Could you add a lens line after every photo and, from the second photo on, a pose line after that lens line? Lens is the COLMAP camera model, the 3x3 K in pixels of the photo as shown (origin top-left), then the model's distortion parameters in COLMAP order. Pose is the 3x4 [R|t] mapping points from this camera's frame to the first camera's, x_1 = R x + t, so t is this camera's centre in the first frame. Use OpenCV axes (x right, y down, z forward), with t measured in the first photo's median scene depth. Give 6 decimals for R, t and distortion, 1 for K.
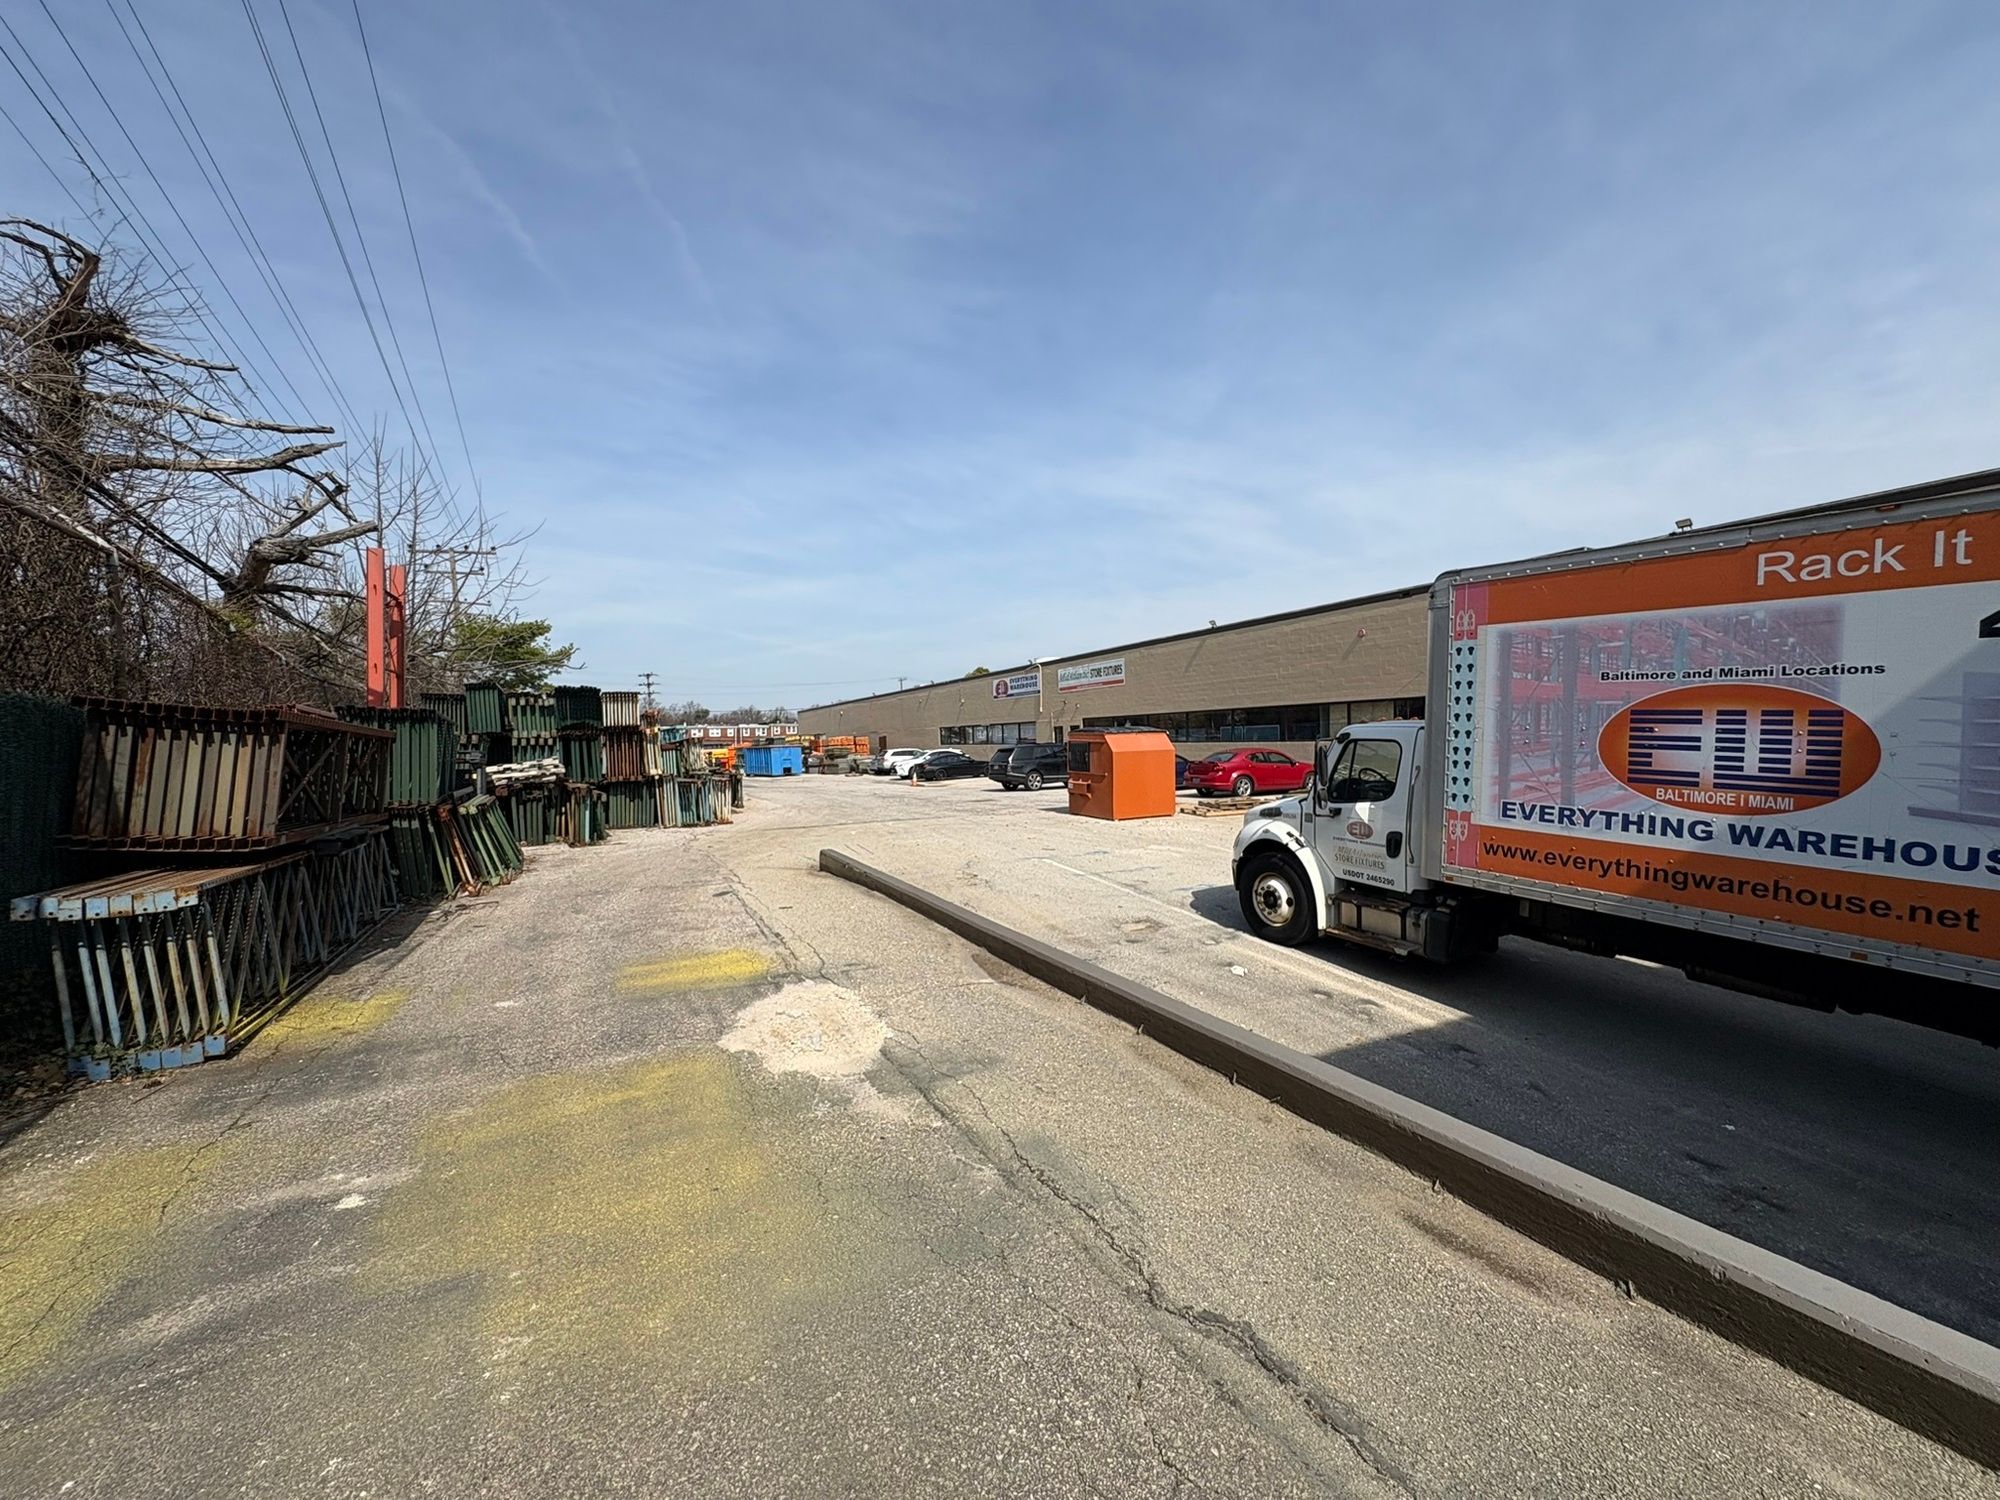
lens RADIAL K [[795.4, 0, 998.0], [0, 795.4, 748.4], [0, 0, 1]] dist [0.000011, 0.000080]
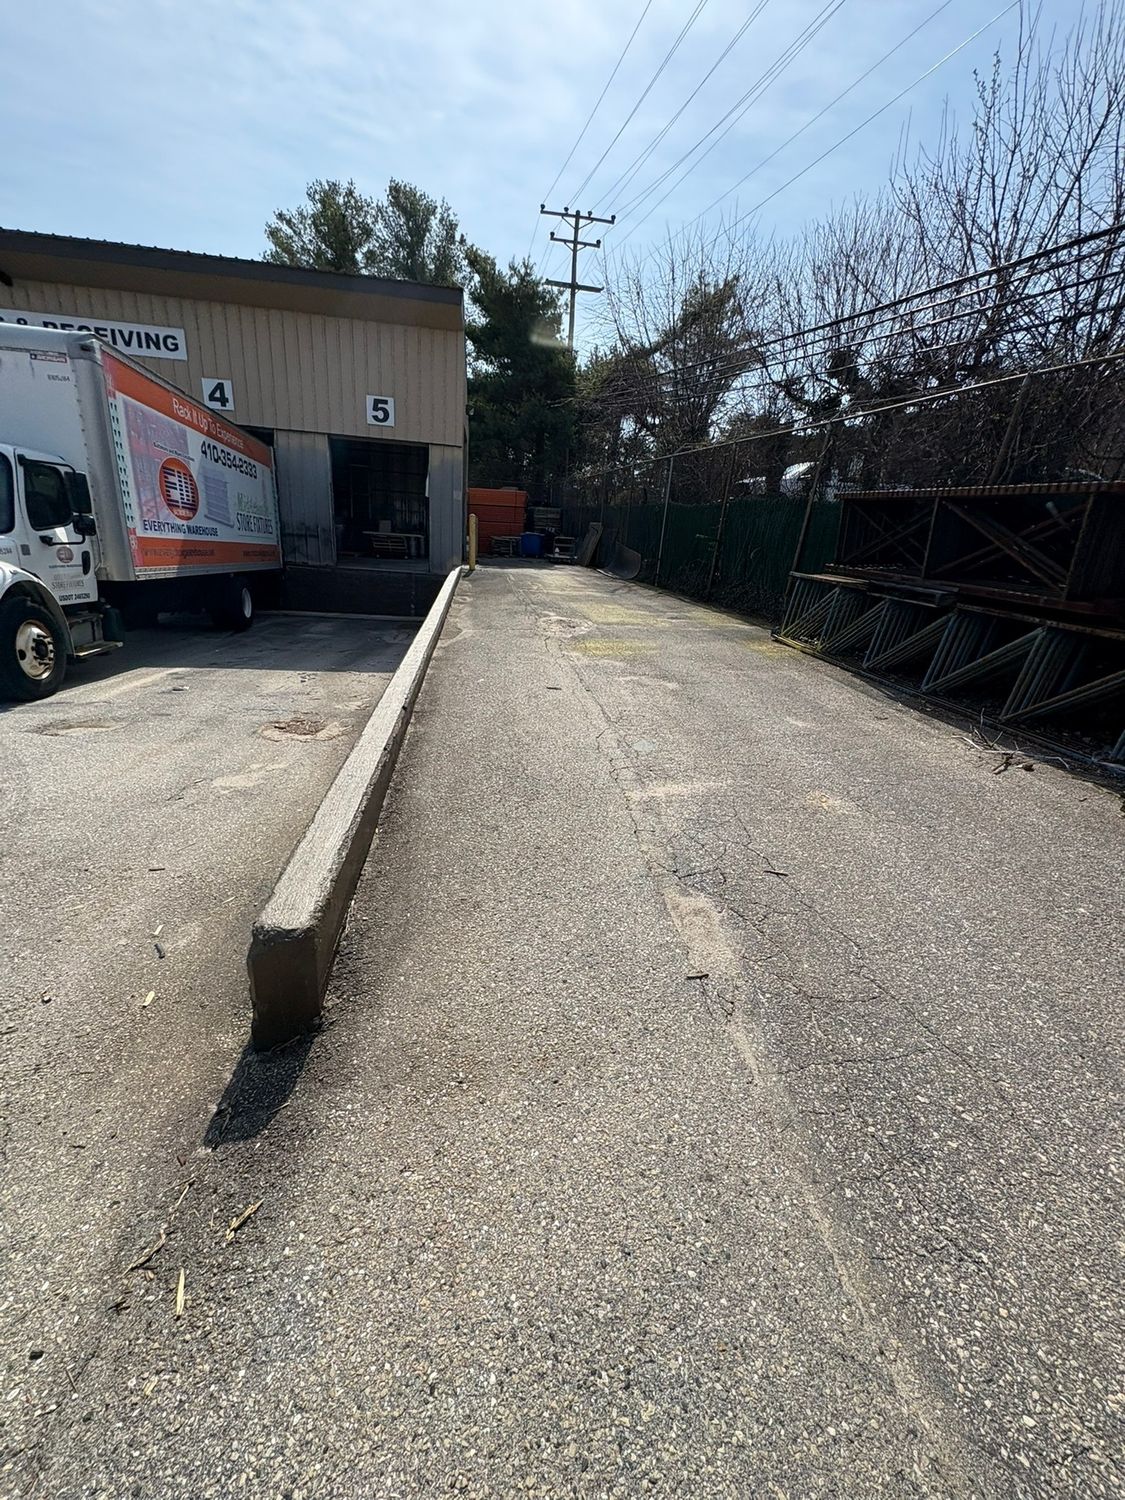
lens RADIAL K [[596.6, 0, 563.9], [0, 596.6, 746.6], [0, 0, 1]] dist [0.000011, 0.000080]
pose [[-0.948475, -0.146408, 0.280999, -0.599846], [-0.044129, 0.939238, 0.340419, 0.051159], [-0.313765, 0.310479, -0.897304, 2.036541]]
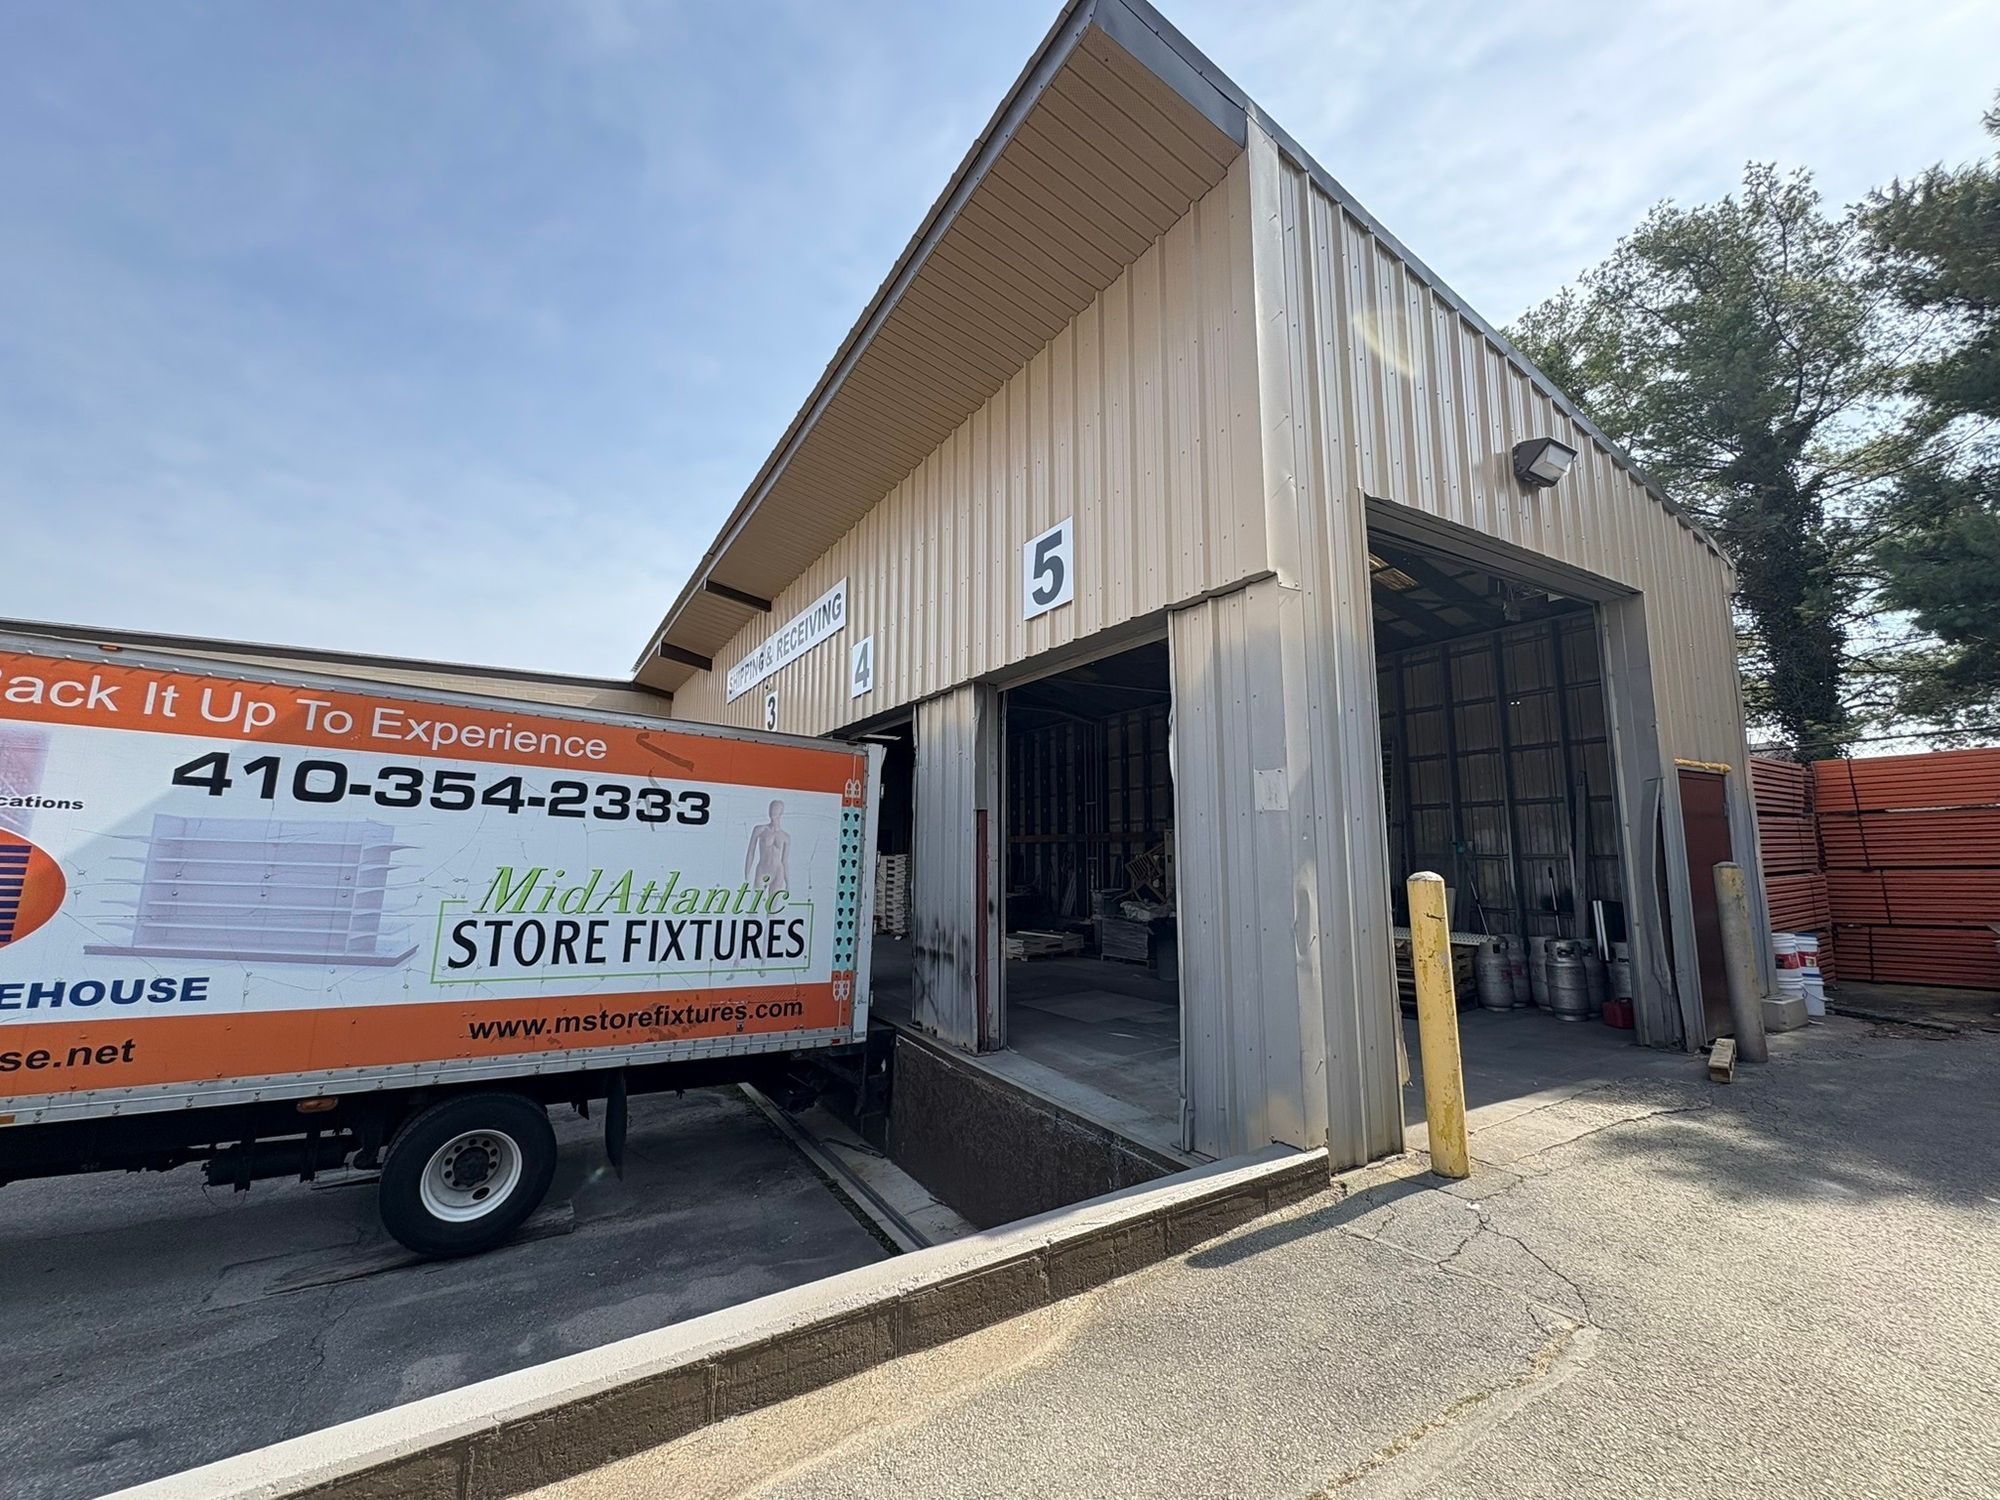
lens RADIAL K [[795.4, 0, 998.0], [0, 795.4, 748.4], [0, 0, 1]] dist [0.000011, 0.000080]
pose [[-0.096624, 0.149032, 0.984100, 0.015043], [0.014858, 0.988832, -0.148290, -0.004563], [-0.995210, 0.000293, -0.097760, -0.028207]]
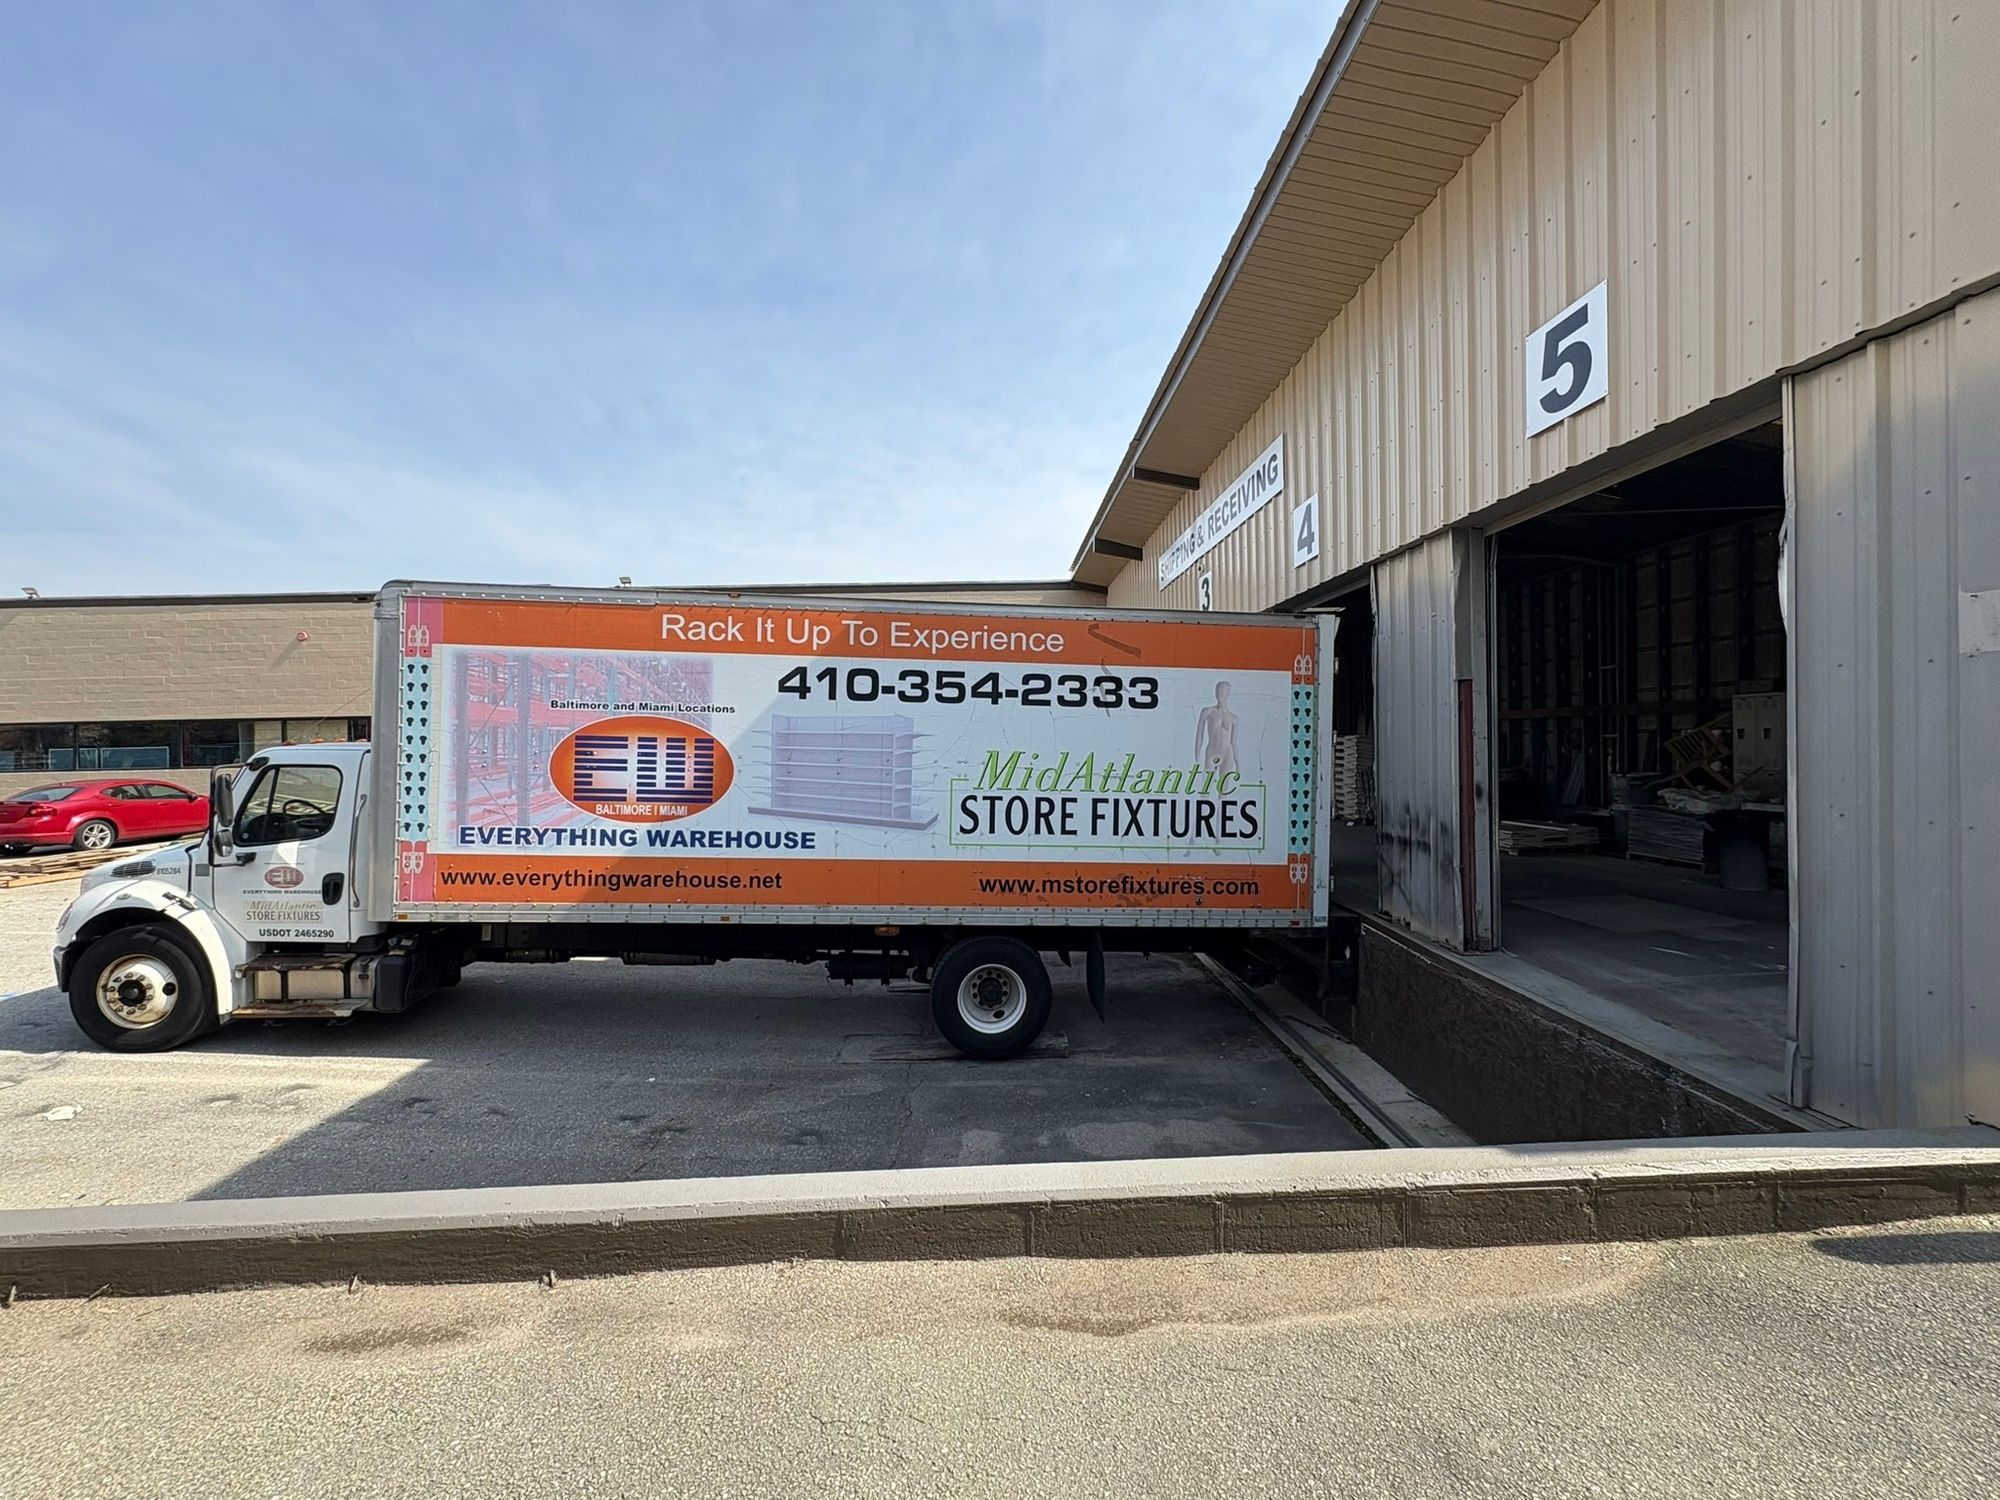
lens RADIAL K [[795.4, 0, 998.0], [0, 795.4, 748.4], [0, 0, 1]] dist [0.000011, 0.000080]
pose [[0.417668, 0.004568, 0.908588, 0.027521], [0.021614, 0.999654, -0.014961, -0.000709], [-0.908343, 0.025887, 0.417425, -0.002974]]
